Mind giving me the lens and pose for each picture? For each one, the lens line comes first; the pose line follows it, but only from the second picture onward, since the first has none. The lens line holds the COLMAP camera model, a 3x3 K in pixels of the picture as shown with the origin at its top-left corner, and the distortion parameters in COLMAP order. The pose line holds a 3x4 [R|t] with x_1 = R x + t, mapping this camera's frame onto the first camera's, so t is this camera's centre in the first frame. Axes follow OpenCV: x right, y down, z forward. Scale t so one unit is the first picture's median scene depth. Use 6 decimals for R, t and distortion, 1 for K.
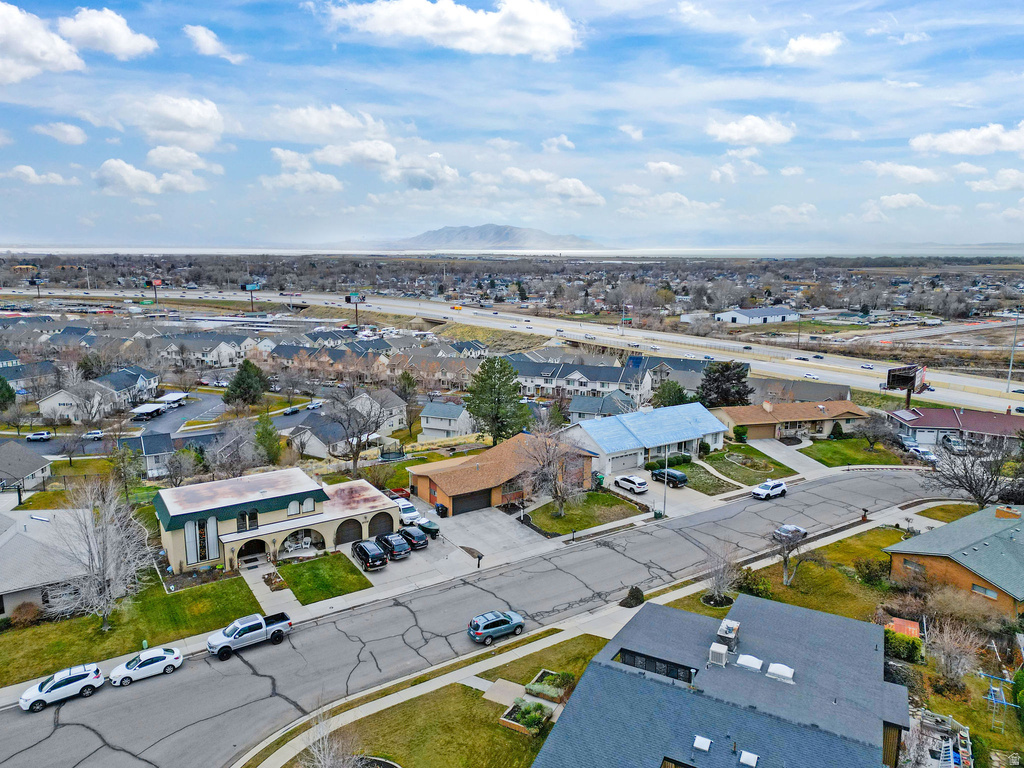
lens RADIAL K [[711.2, 0, 512.0], [0, 711.2, 384.0], [0, 0, 1]] dist [0.099038, -0.092286]
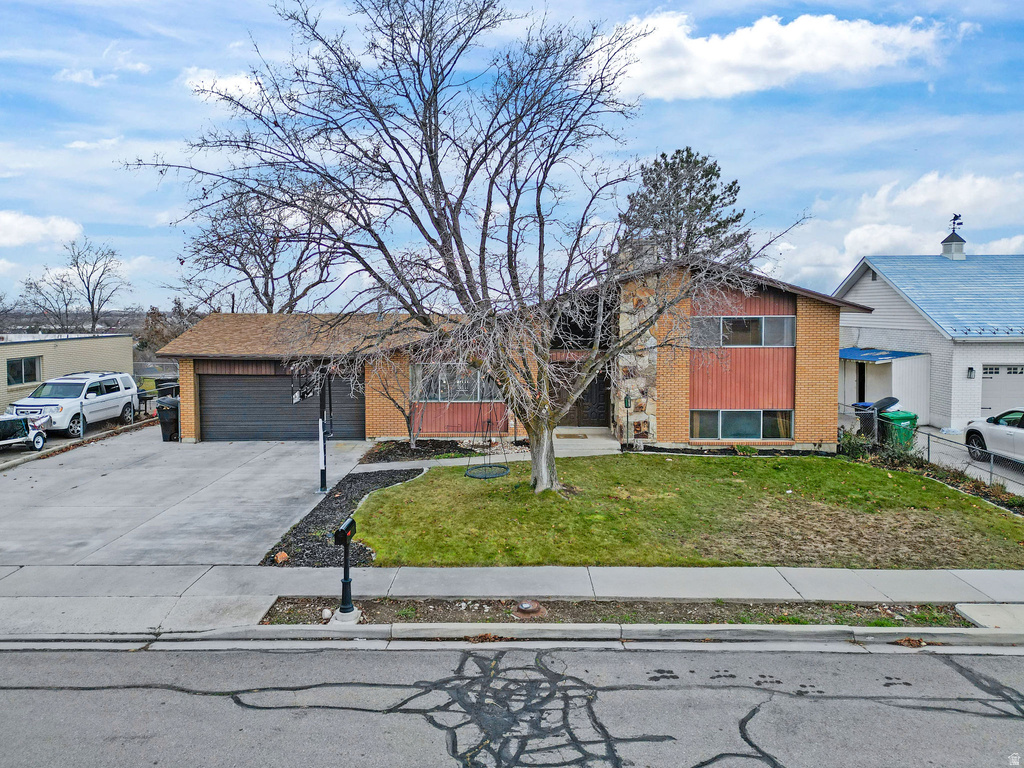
lens RADIAL K [[711.2, 0, 512.0], [0, 711.2, 384.0], [0, 0, 1]] dist [0.099038, -0.092286]
pose [[0.828021, 0.041549, -0.559156, 0.108973], [-0.094353, 0.993355, -0.065908, 0.105983], [0.552702, 0.107331, 0.826439, 0.521537]]
